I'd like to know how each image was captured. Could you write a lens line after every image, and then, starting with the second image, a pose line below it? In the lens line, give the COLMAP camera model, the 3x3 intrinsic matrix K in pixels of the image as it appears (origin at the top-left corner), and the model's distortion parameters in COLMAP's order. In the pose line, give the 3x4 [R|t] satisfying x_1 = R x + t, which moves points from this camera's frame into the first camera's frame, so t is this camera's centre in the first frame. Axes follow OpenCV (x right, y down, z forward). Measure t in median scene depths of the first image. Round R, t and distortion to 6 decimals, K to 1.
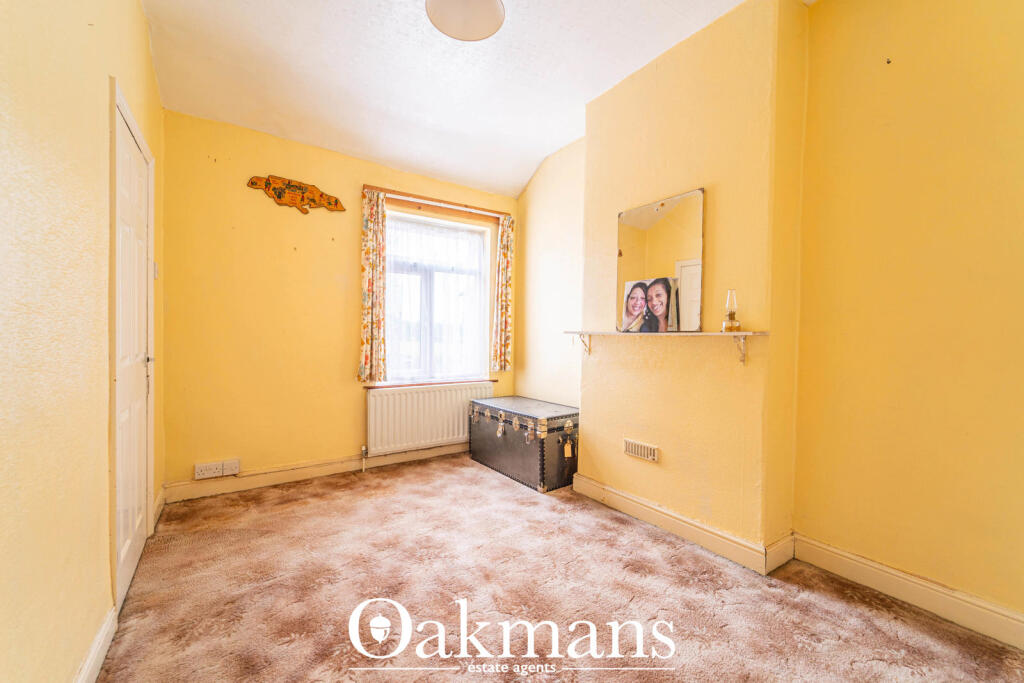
lens RADIAL K [[414.0, 0, 513.5], [0, 414.0, 339.4], [0, 0, 1]] dist [0.000229, -0.000104]
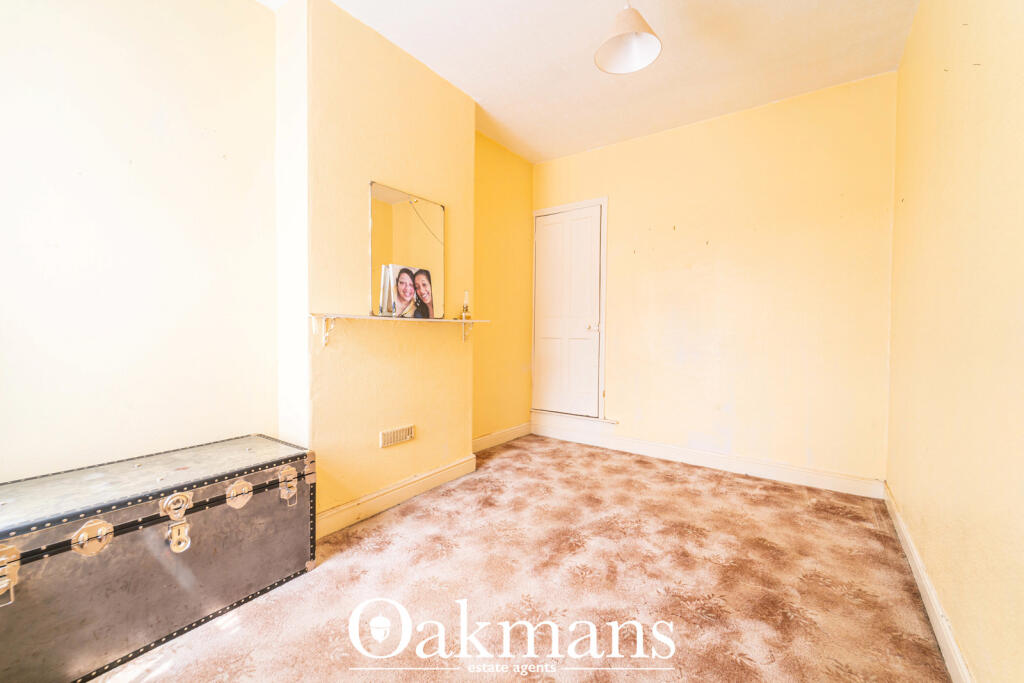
lens RADIAL K [[414.0, 0, 513.5], [0, 414.0, 339.4], [0, 0, 1]] dist [0.000229, -0.000104]
pose [[-0.352783, -0.035443, 0.935034, -0.745954], [-0.004674, 0.999337, 0.036117, -0.002381], [-0.935693, 0.008371, -0.352715, 1.126847]]
